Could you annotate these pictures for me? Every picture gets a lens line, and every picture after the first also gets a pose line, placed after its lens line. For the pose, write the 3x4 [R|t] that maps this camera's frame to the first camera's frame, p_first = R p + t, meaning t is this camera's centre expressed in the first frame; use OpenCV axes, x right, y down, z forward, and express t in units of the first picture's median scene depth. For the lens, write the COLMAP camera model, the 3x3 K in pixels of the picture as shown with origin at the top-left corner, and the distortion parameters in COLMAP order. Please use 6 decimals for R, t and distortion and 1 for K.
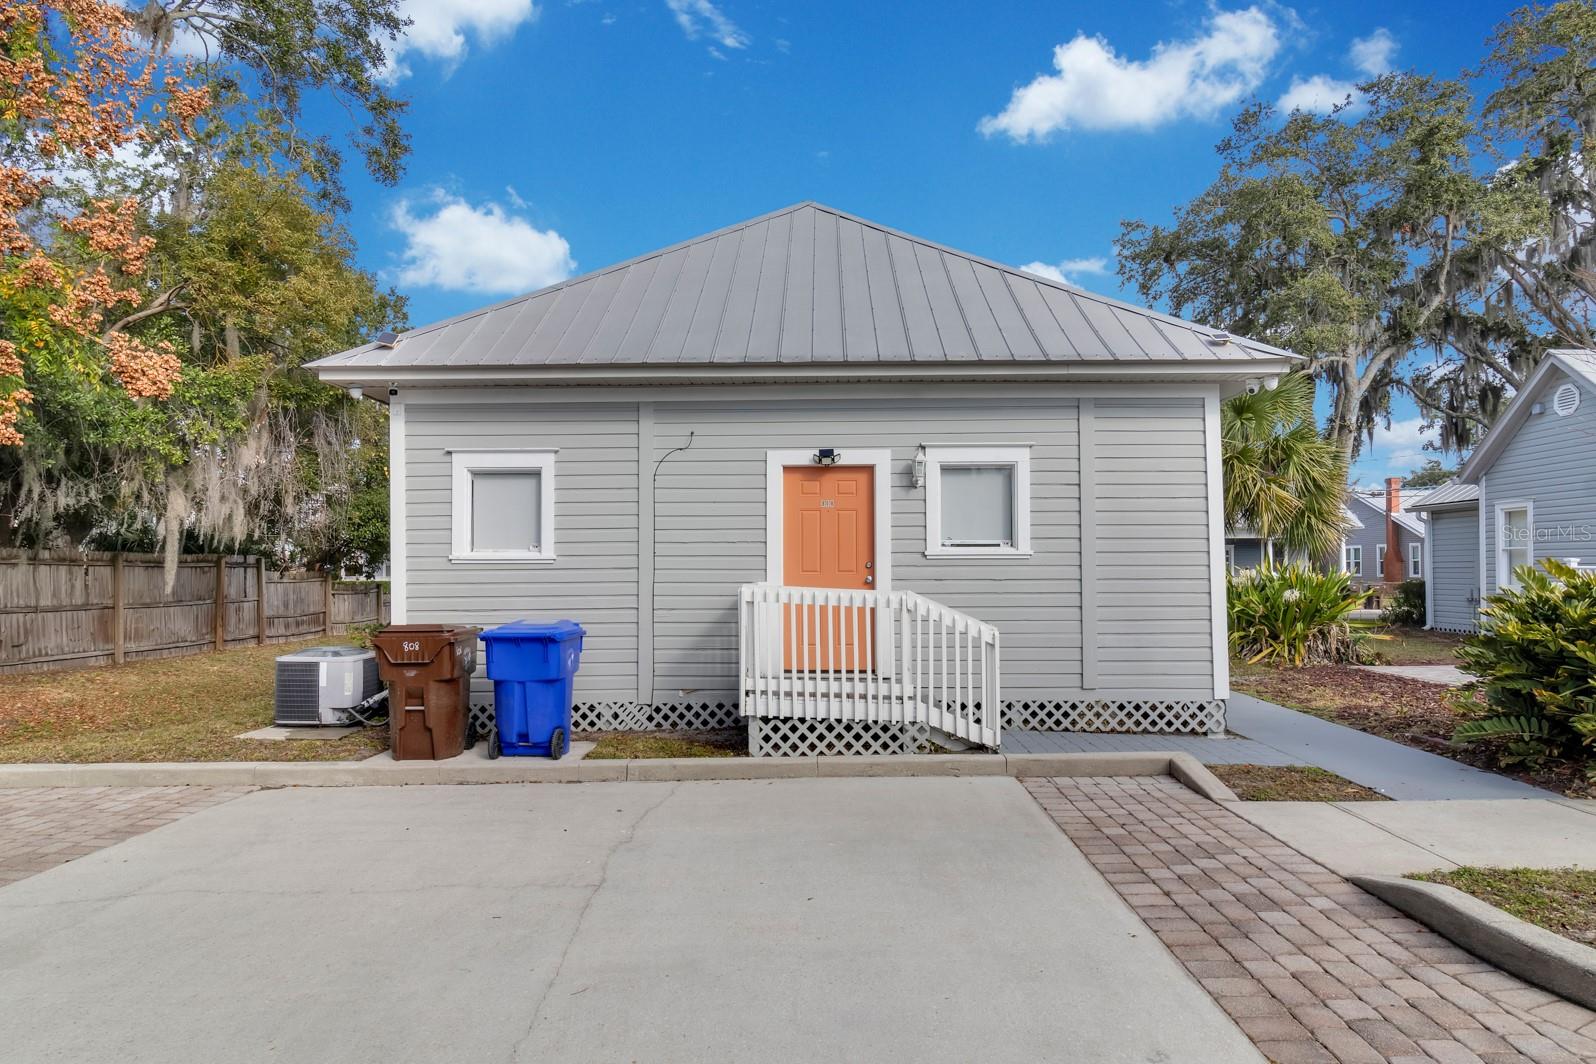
lens RADIAL K [[914.2, 0, 804.3], [0, 914.2, 538.8], [0, 0, 1]] dist [-0.003721, 0.000153]
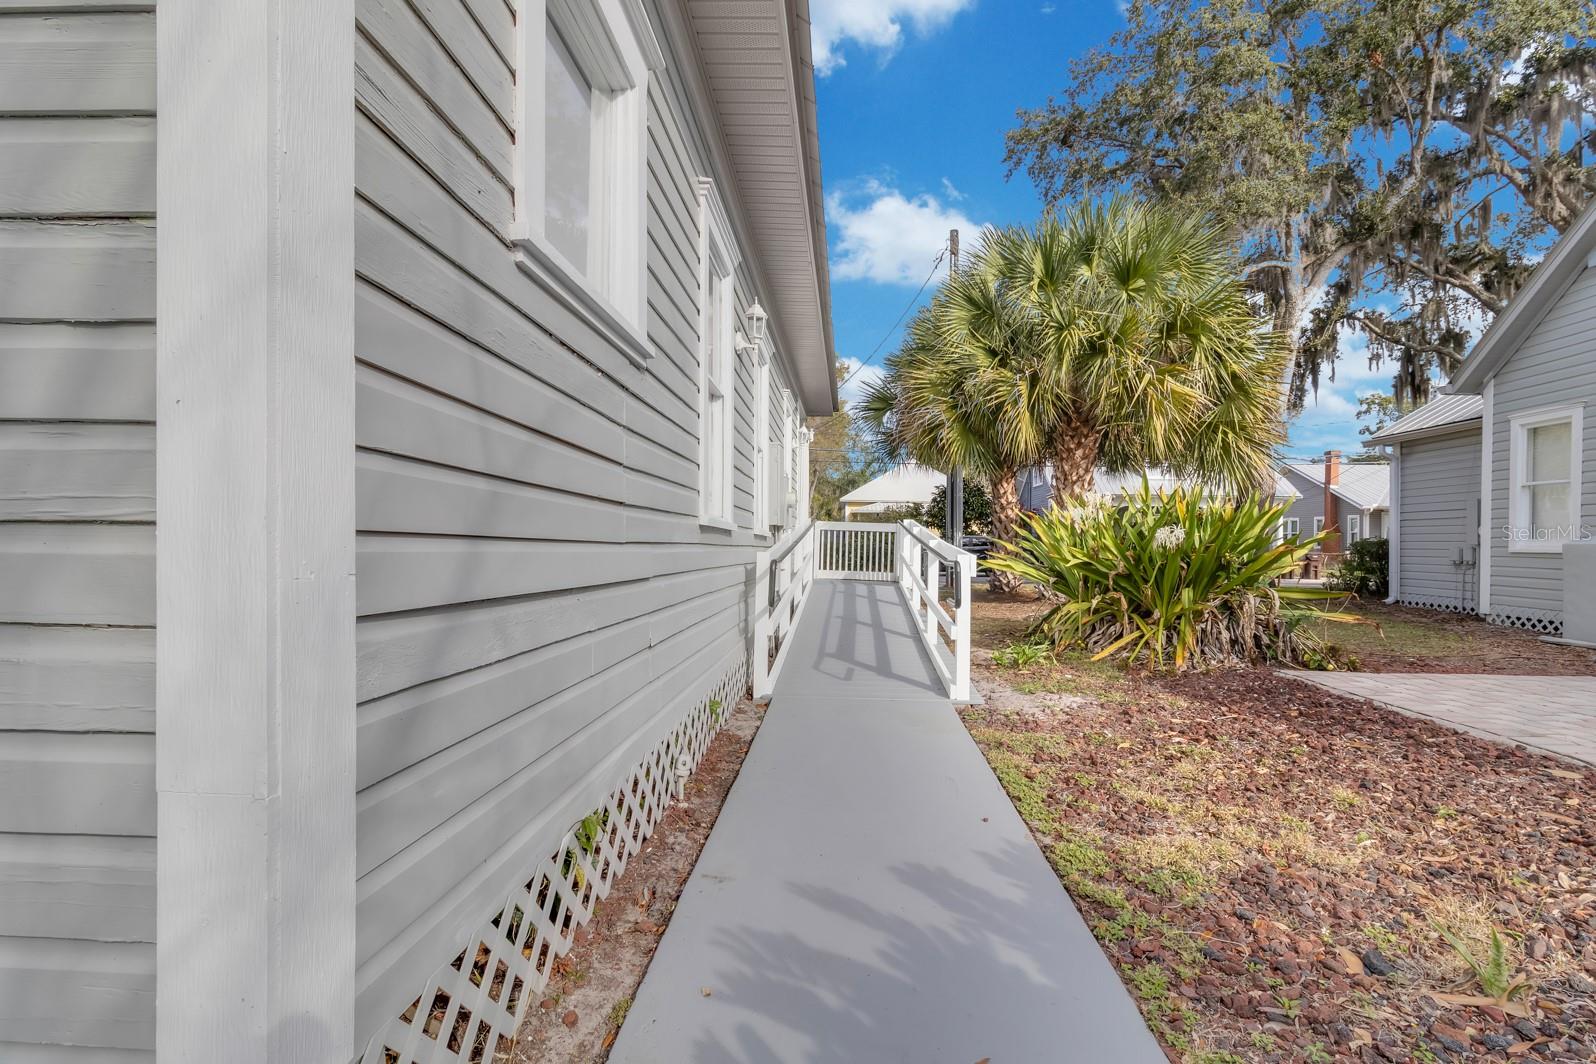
lens RADIAL K [[738.8, 0, 798.0], [0, 738.8, 532.0], [0, 0, 1]] dist [-0.008491, -0.000160]
pose [[0.998691, 0.017724, -0.047973, 0.330754], [-0.016677, 0.999616, 0.022140, 0.052414], [0.048347, -0.021311, 0.998603, 0.549490]]
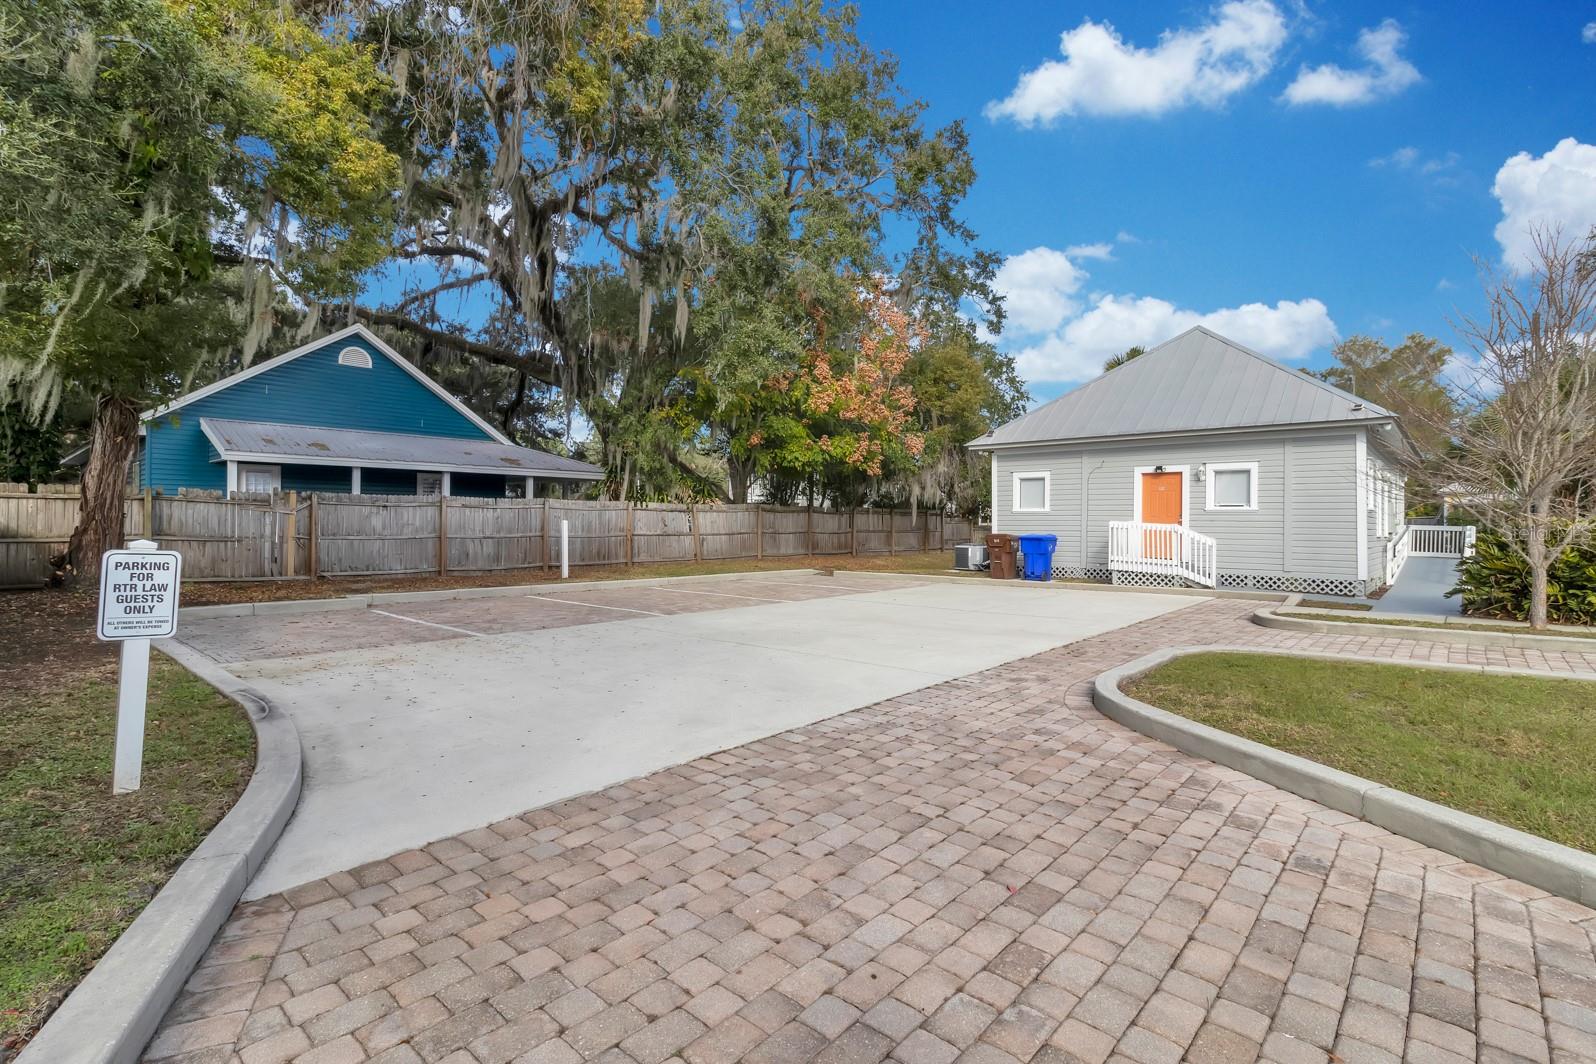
lens RADIAL K [[738.8, 0, 798.0], [0, 738.8, 532.0], [0, 0, 1]] dist [-0.008491, -0.000160]
pose [[0.755159, 0.019943, -0.655238, 0.354056], [0.012405, 0.998923, 0.044700, -0.014300], [0.655425, -0.041884, 0.754098, -0.666883]]
